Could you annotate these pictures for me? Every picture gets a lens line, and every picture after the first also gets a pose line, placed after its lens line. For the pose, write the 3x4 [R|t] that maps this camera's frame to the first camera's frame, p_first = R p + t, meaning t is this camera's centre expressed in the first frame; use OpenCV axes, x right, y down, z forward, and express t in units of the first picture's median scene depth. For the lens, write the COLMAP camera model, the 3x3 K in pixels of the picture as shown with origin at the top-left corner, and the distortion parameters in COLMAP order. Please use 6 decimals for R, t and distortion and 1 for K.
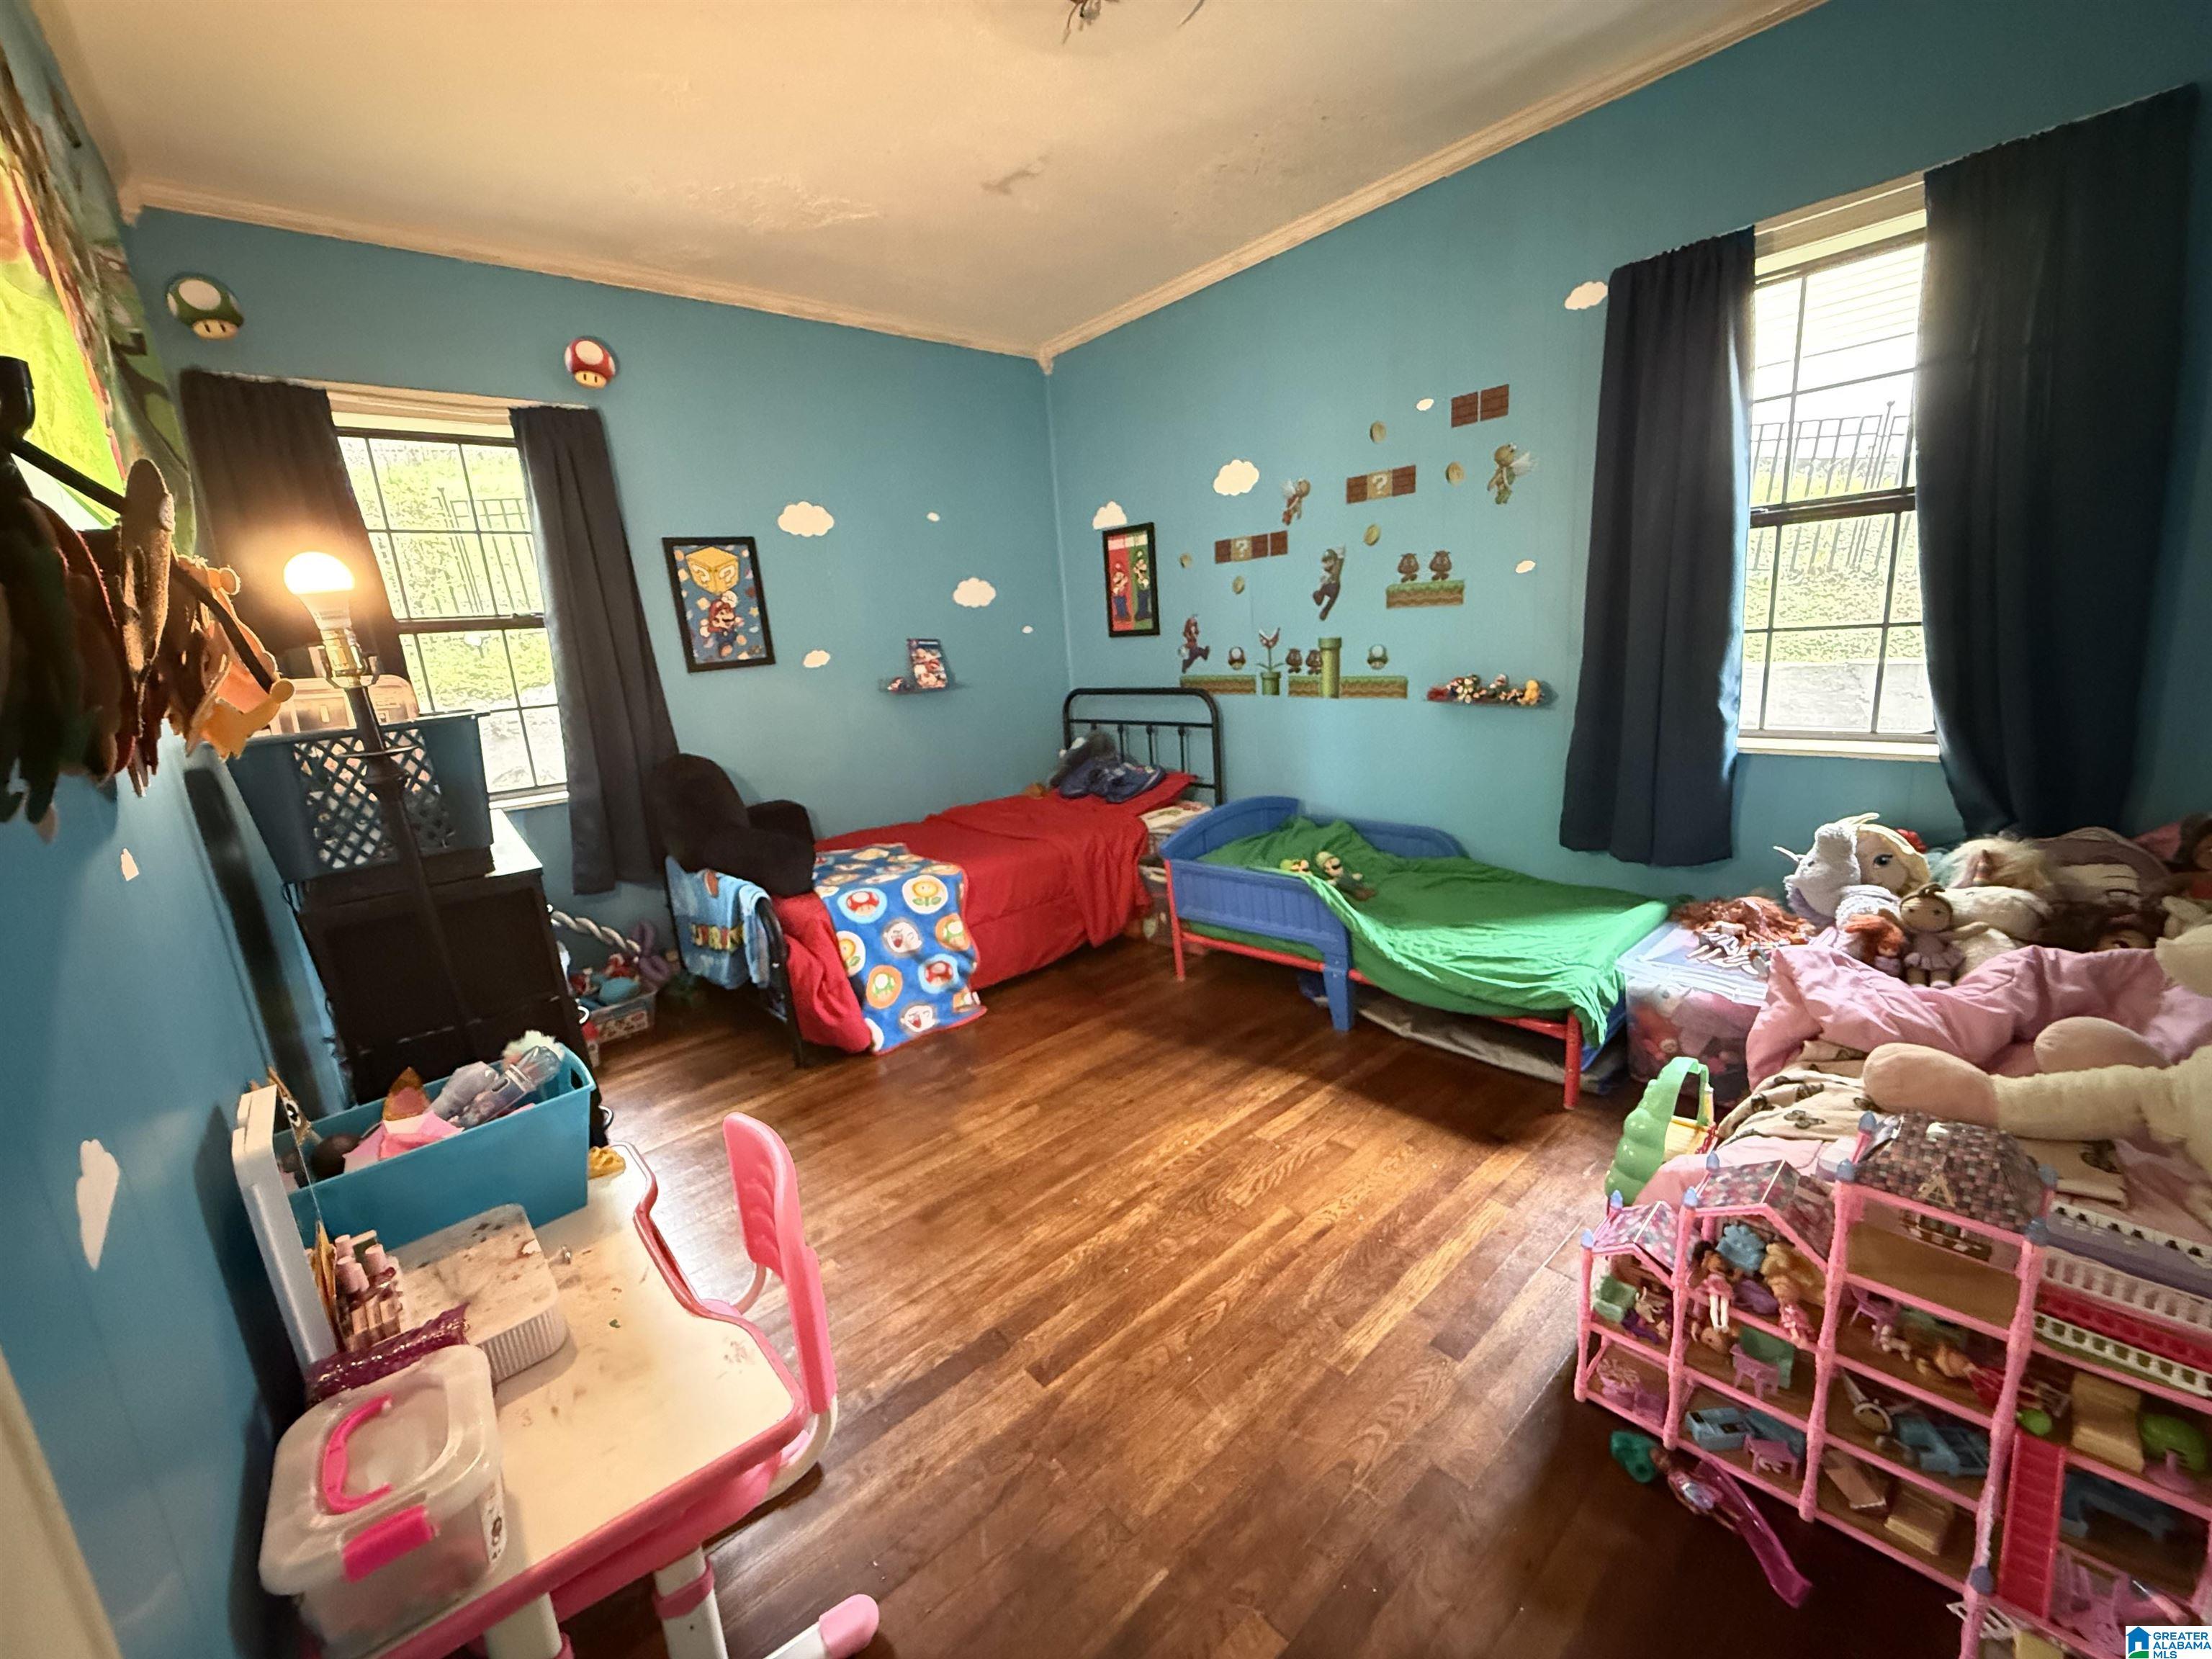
lens RADIAL K [[881.1, 0, 1103.7], [0, 881.1, 833.7], [0, 0, 1]] dist [-0.000688, -0.000539]
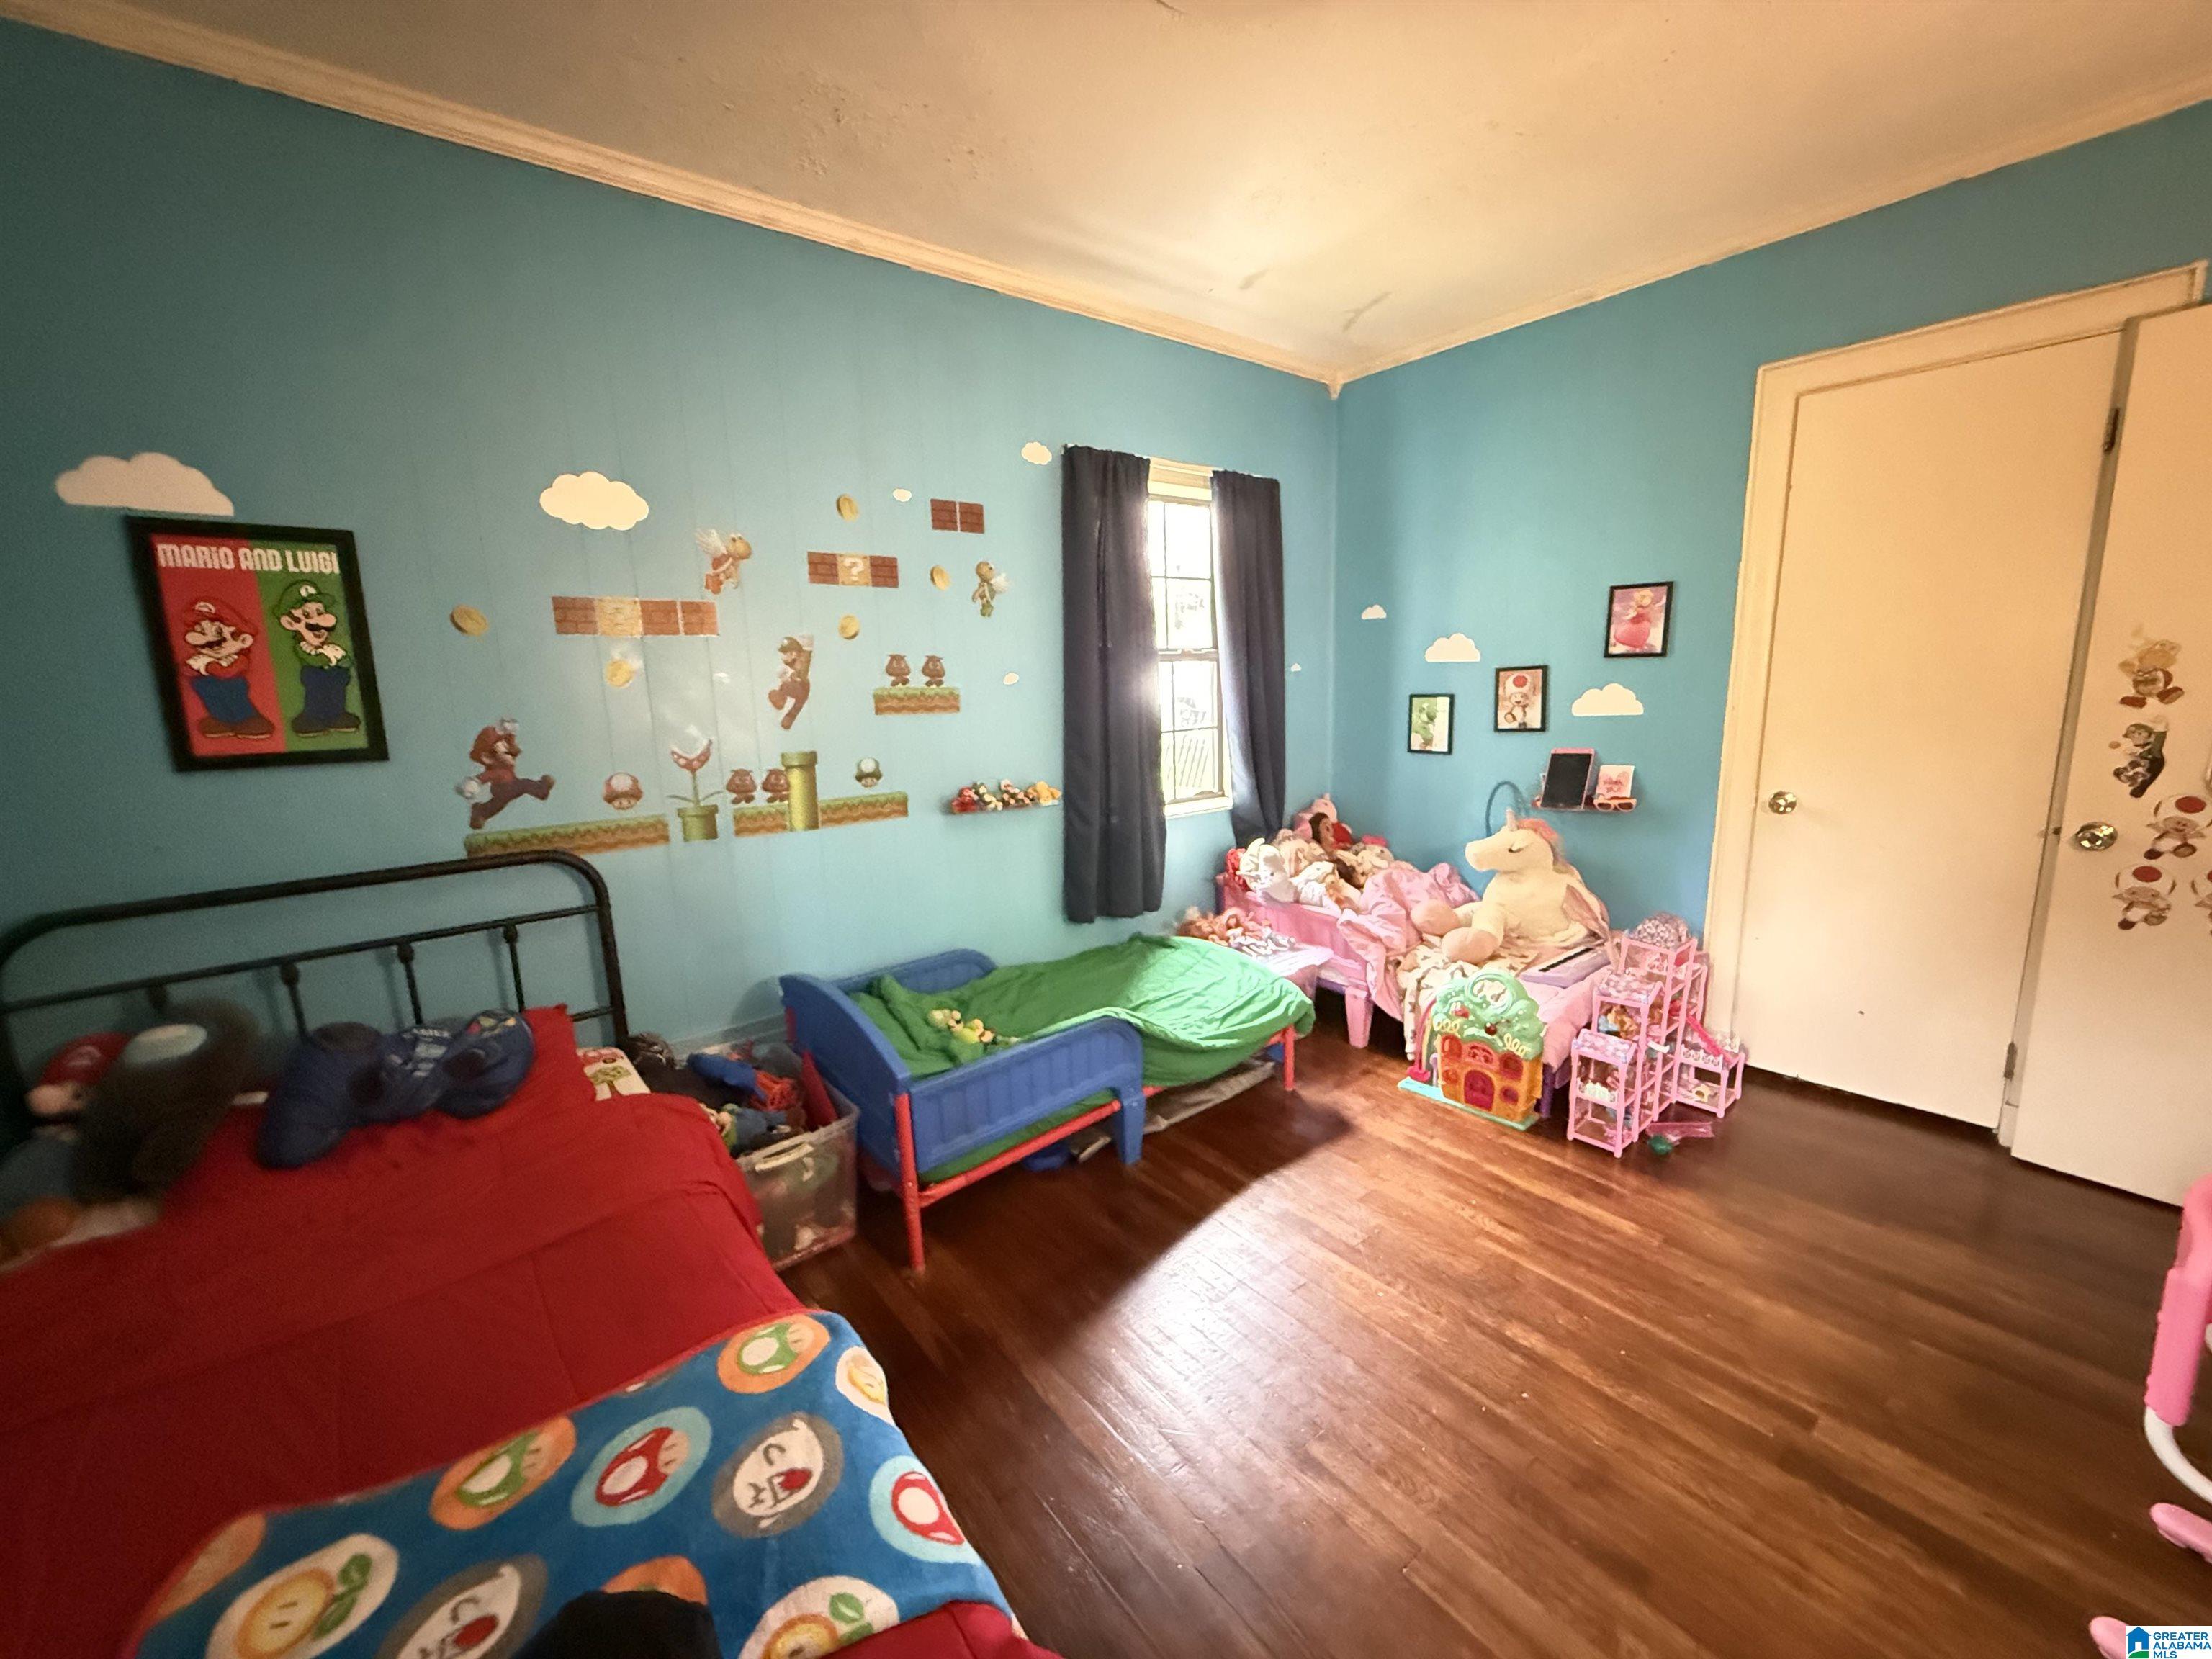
lens RADIAL K [[881.1, 0, 1103.7], [0, 881.1, 833.7], [0, 0, 1]] dist [-0.000688, -0.000539]
pose [[0.052602, -0.108709, 0.992681, -0.491669], [0.248266, 0.964271, 0.092442, -0.161950], [-0.967263, 0.241586, 0.077711, 0.714885]]
